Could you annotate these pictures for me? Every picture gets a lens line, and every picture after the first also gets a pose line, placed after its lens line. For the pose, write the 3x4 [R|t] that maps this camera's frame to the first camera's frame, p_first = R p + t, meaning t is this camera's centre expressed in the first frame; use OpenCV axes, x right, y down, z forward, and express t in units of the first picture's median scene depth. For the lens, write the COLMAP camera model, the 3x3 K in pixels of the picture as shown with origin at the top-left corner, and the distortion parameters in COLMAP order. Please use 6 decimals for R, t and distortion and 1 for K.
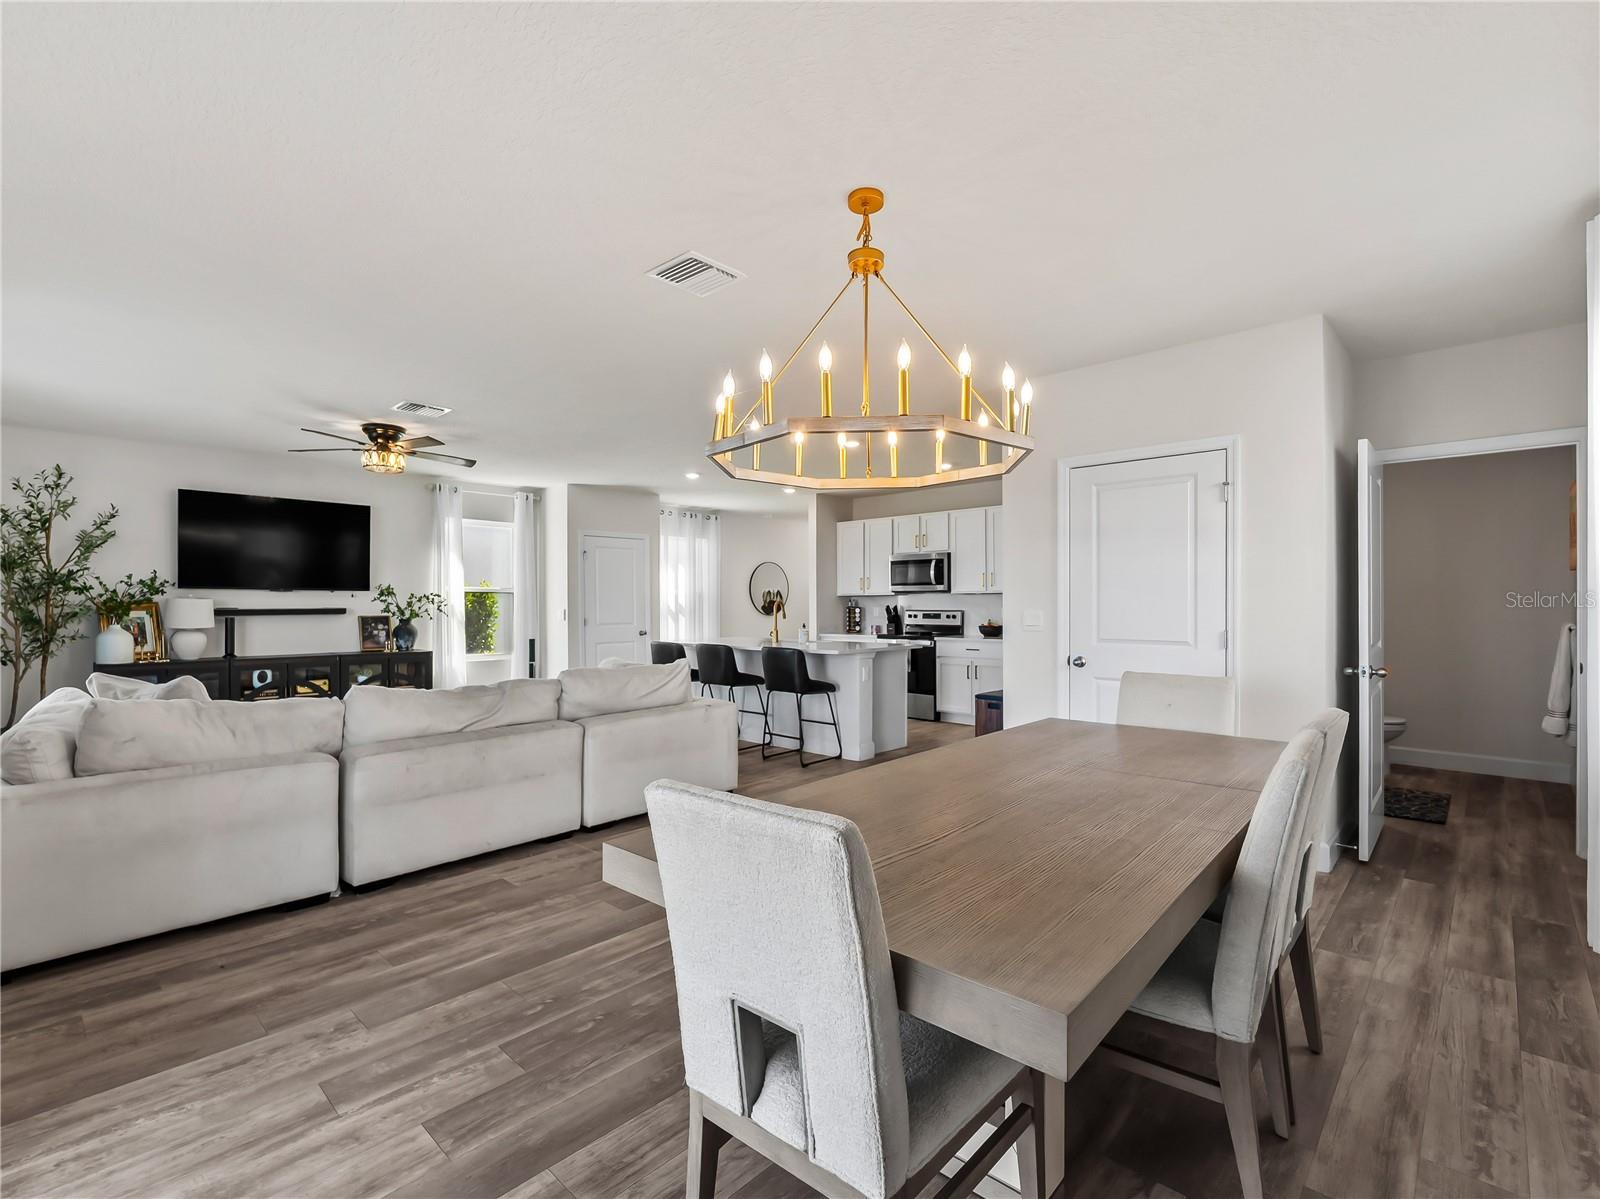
lens RADIAL K [[722.2, 0, 797.2], [0, 722.2, 610.0], [0, 0, 1]] dist [-0.002747, -0.001304]
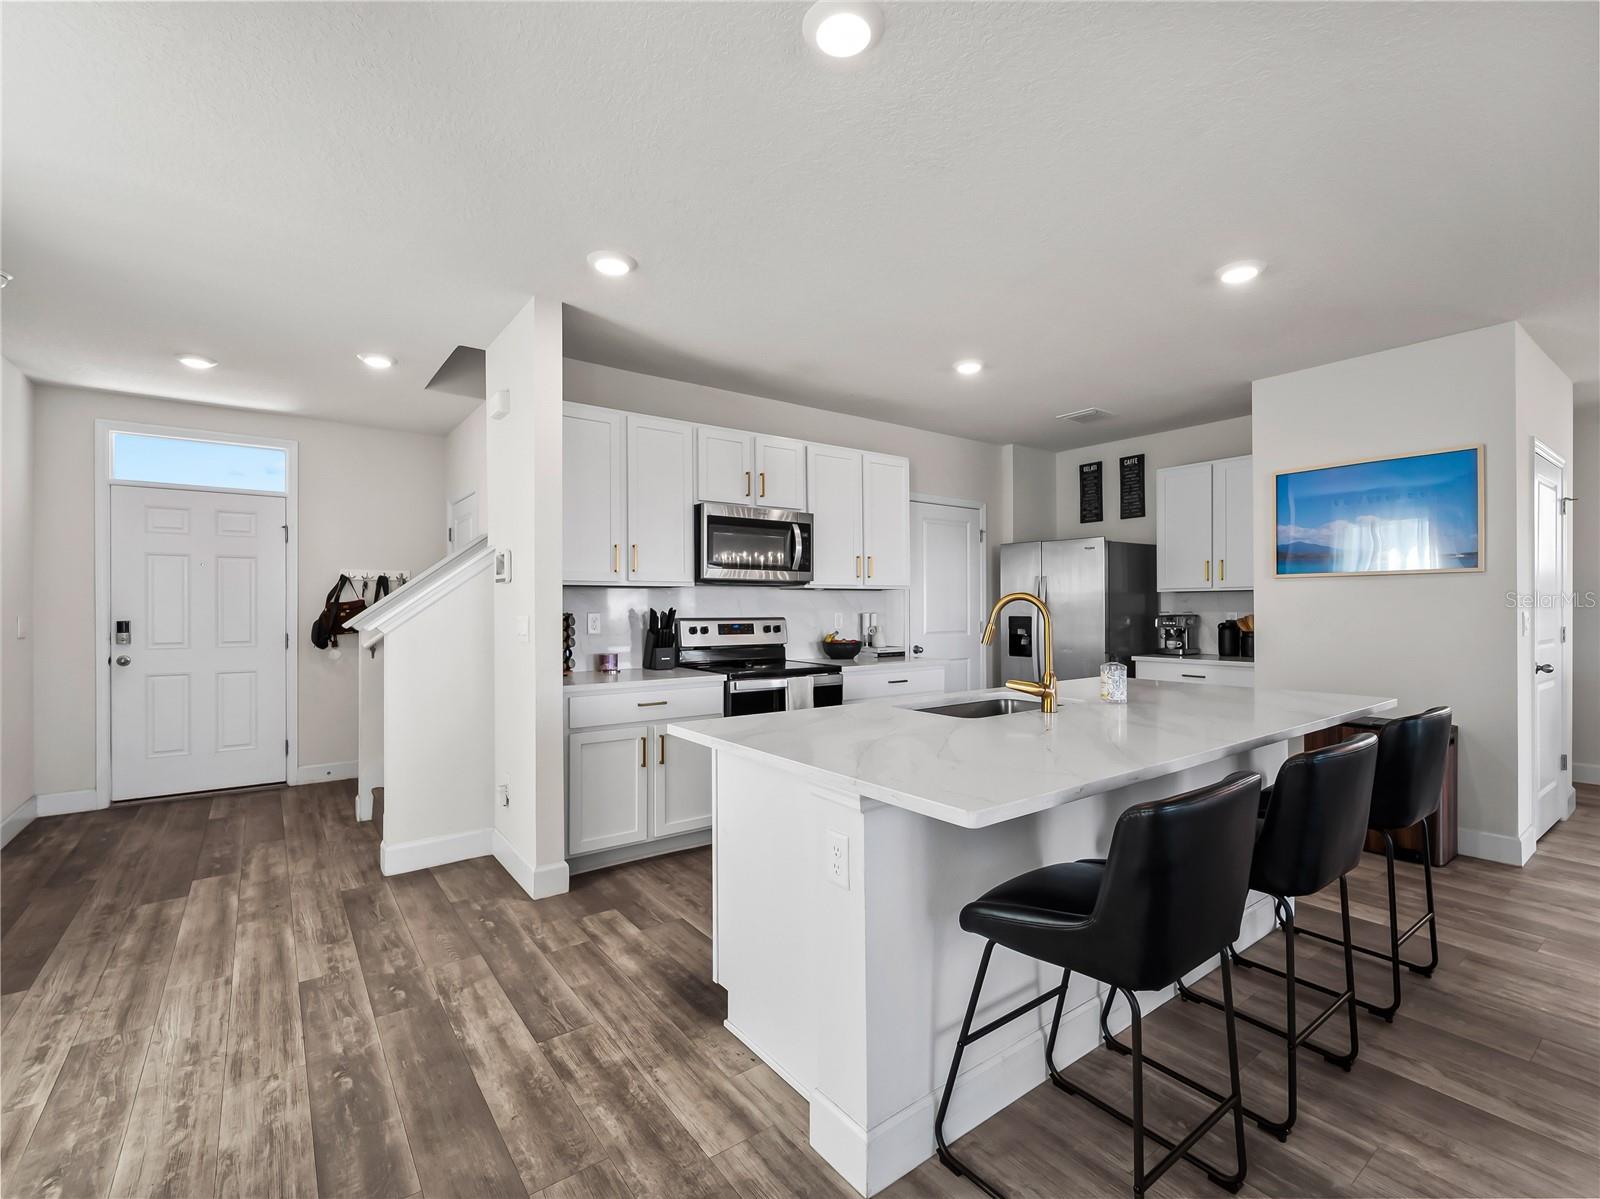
lens RADIAL K [[725.6, 0, 805.4], [0, 725.6, 610.1], [0, 0, 1]] dist [-0.001194, -0.000206]
pose [[0.162934, 0.000724, 0.986637, -0.344332], [0.009447, 0.999953, -0.002293, -0.003966], [-0.986592, 0.009694, 0.162920, 0.892883]]
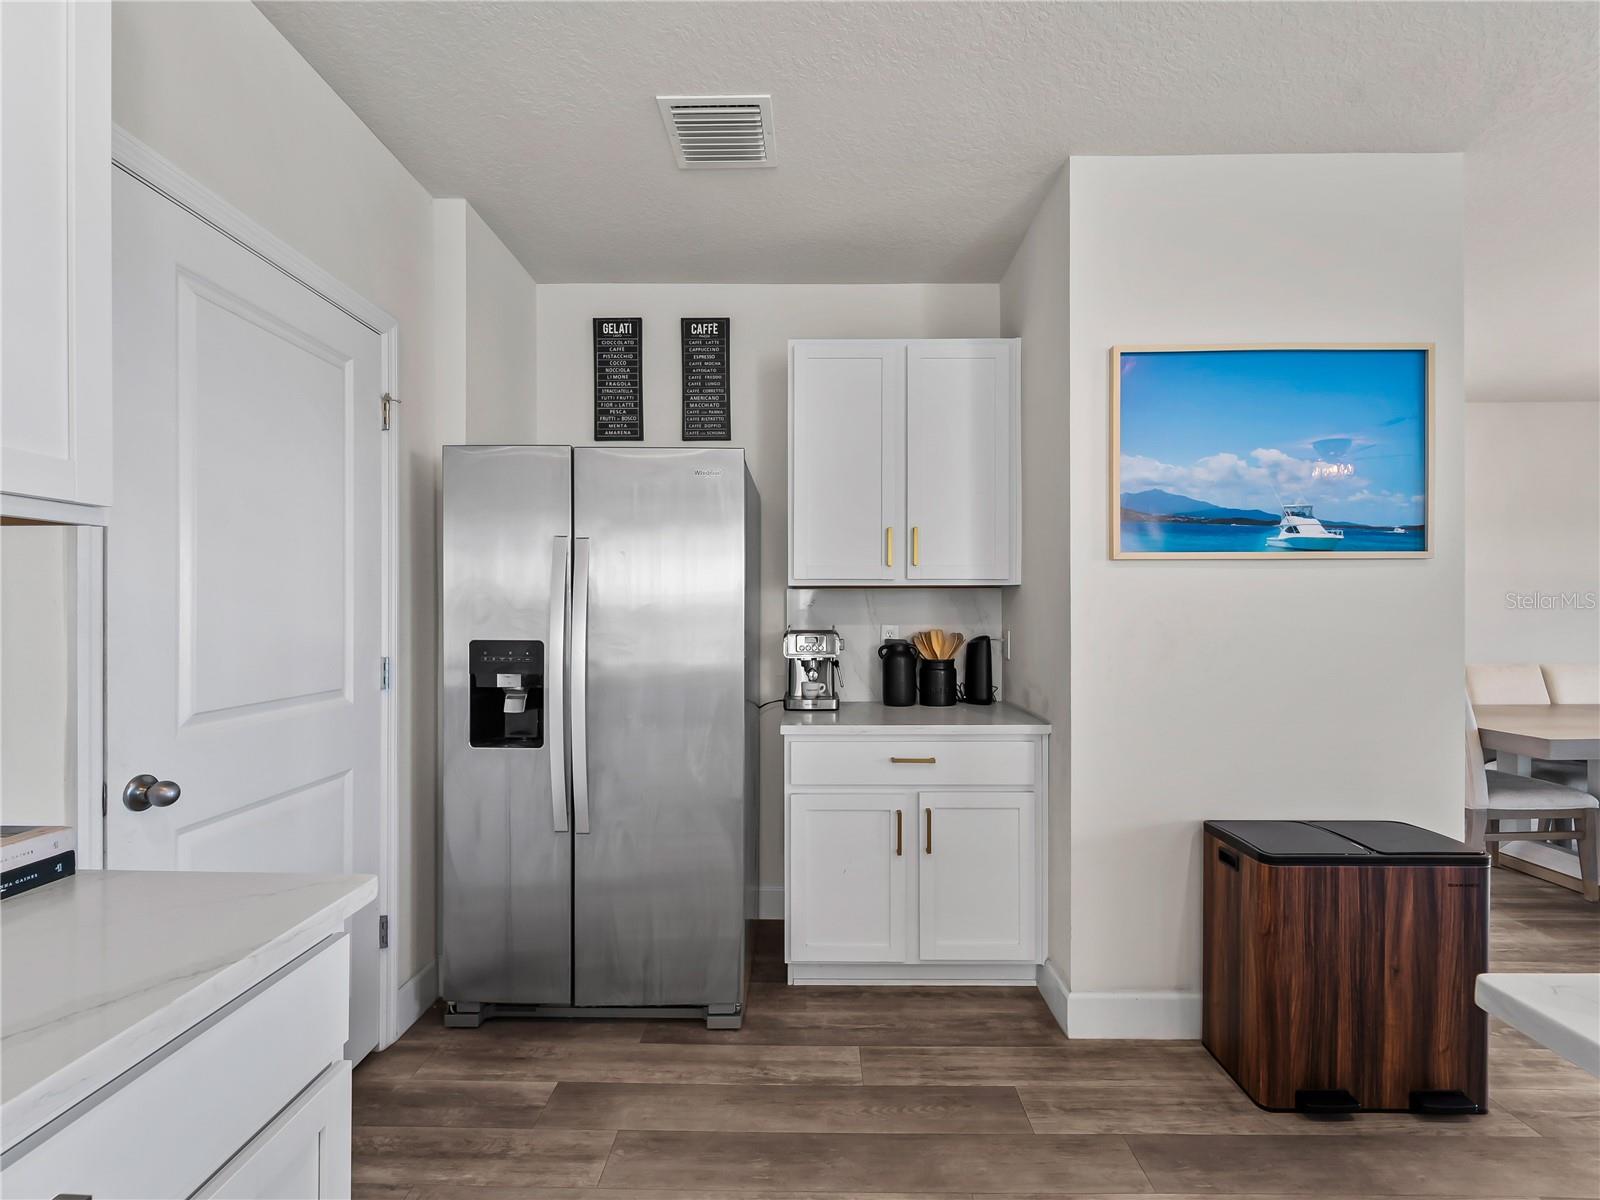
lens RADIAL K [[725.6, 0, 805.4], [0, 725.6, 610.6], [0, 0, 1]] dist [-0.001194, -0.000206]
pose [[-0.680558, 0.005170, 0.732676, 0.125961], [0.008425, 0.999964, 0.000770, -0.007600], [-0.732646, 0.006697, -0.680577, 0.902874]]
